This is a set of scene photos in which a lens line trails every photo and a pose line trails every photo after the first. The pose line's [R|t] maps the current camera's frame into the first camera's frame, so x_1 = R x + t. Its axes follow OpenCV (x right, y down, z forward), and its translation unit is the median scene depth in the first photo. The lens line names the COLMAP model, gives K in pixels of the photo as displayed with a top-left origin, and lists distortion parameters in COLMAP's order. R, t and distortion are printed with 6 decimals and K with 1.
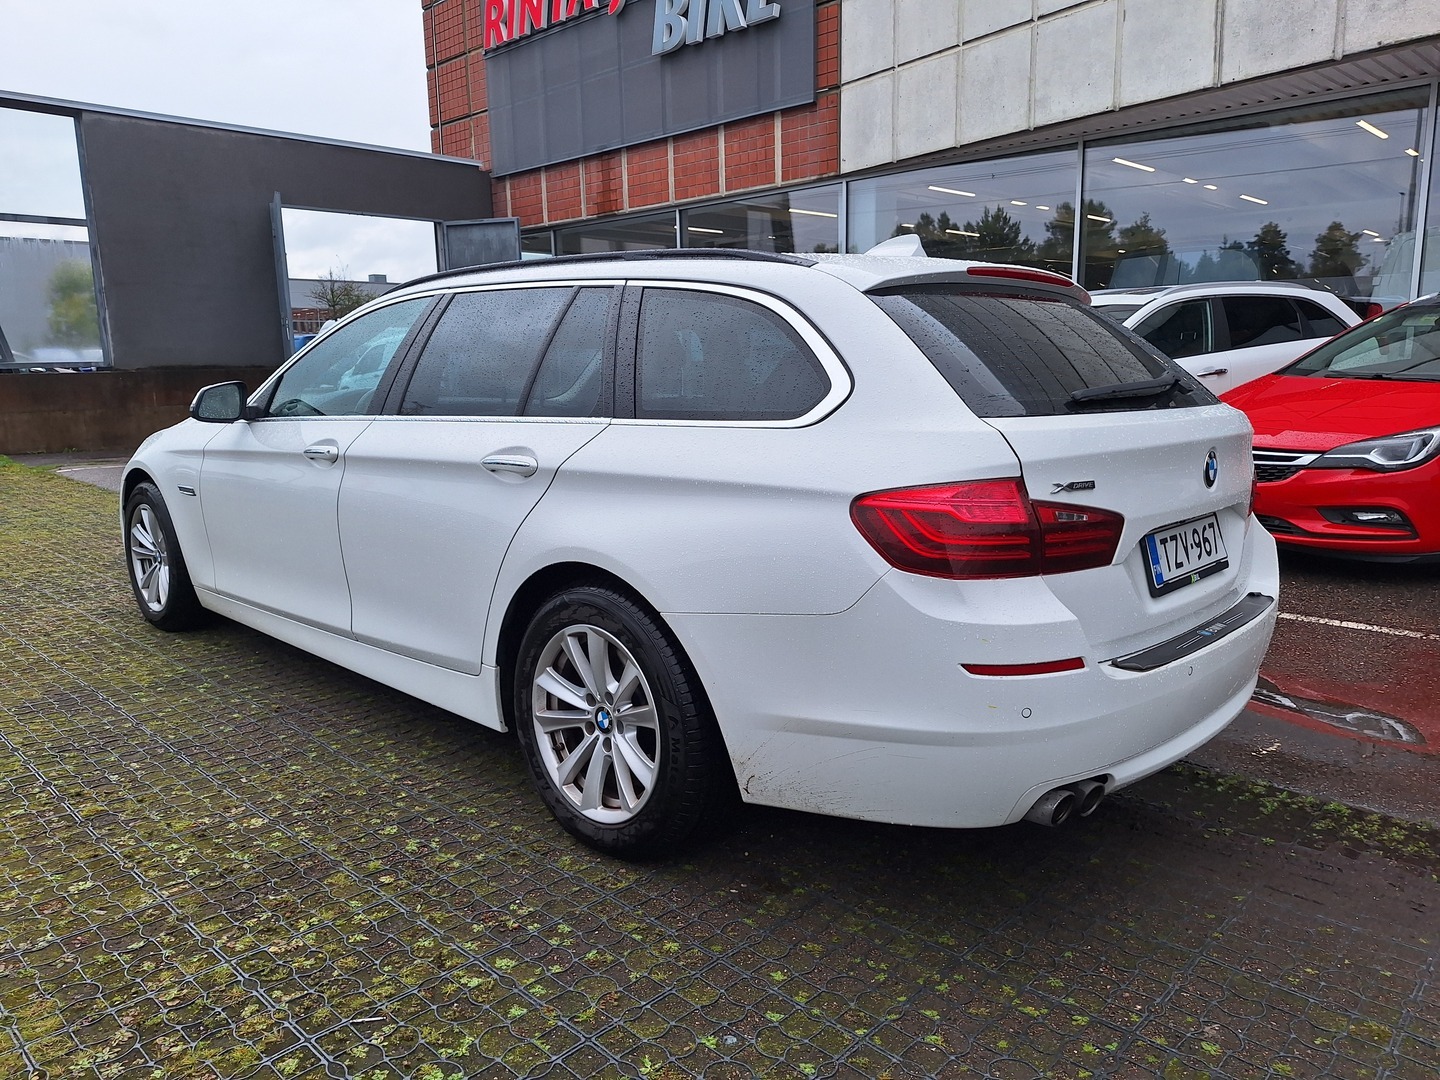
lens RADIAL K [[1049.4, 0, 720.0], [0, 1049.4, 540.0], [0, 0, 1]] dist [0.031486, -0.000734]
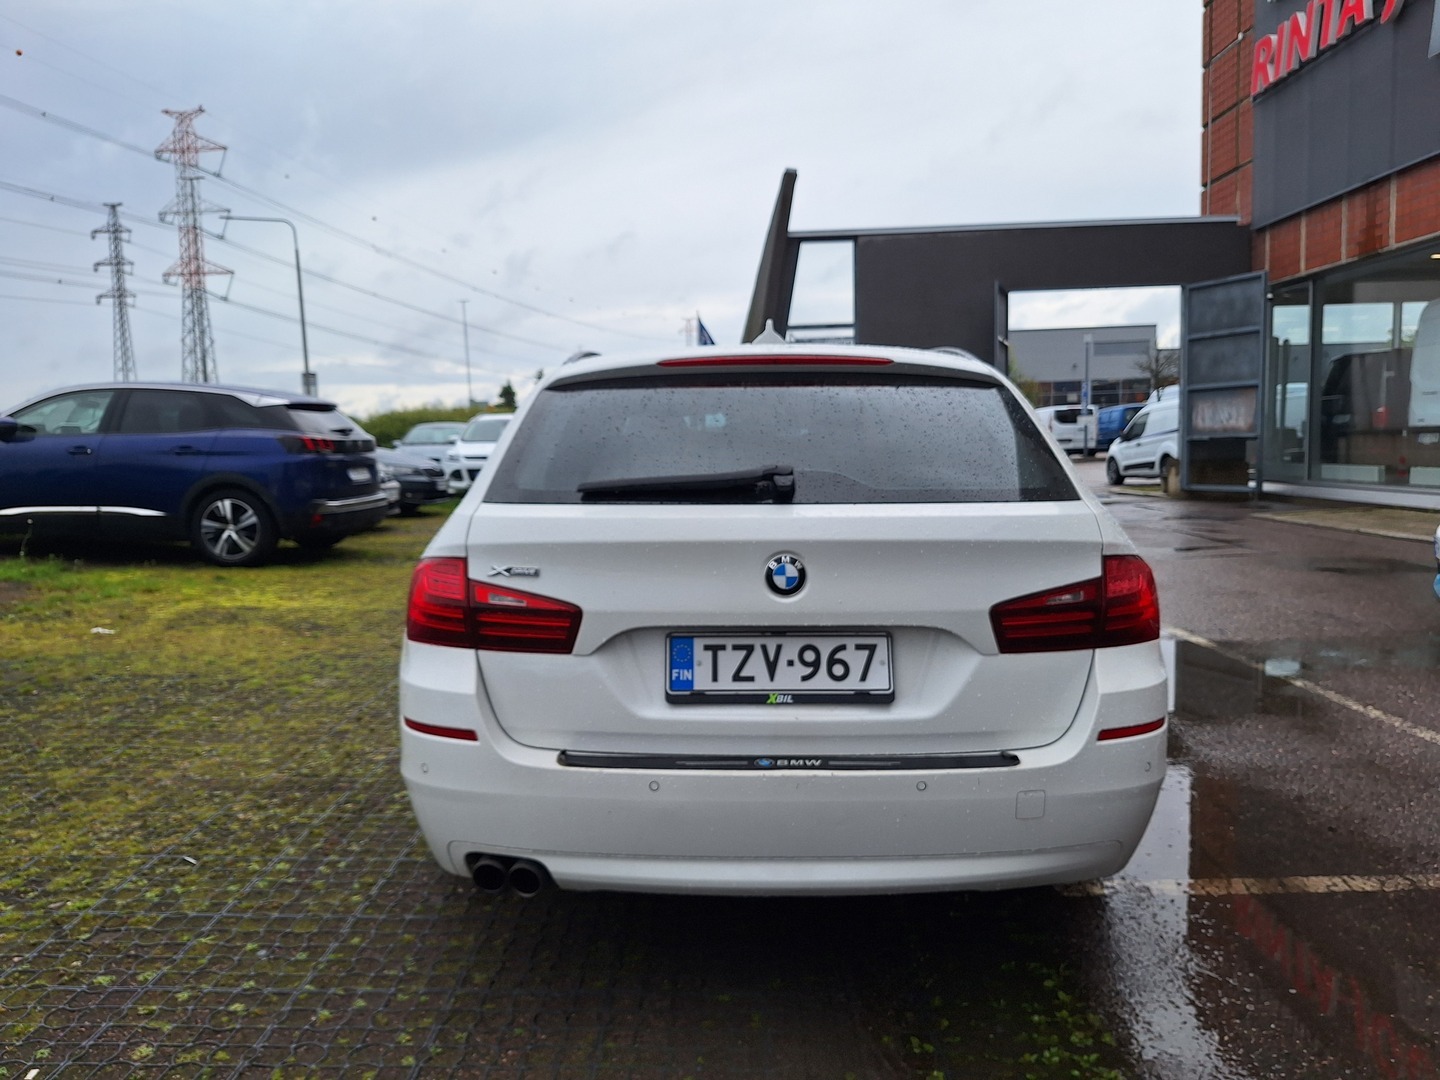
lens RADIAL K [[1072.3, 0, 720.0], [0, 1072.3, 540.0], [0, 0, 1]] dist [0.004196, 0.001321]
pose [[0.660770, 0.067452, -0.747552, 0.211788], [-0.114403, 0.993368, -0.011490, -0.015554], [0.741819, 0.093114, 0.664104, 0.072334]]
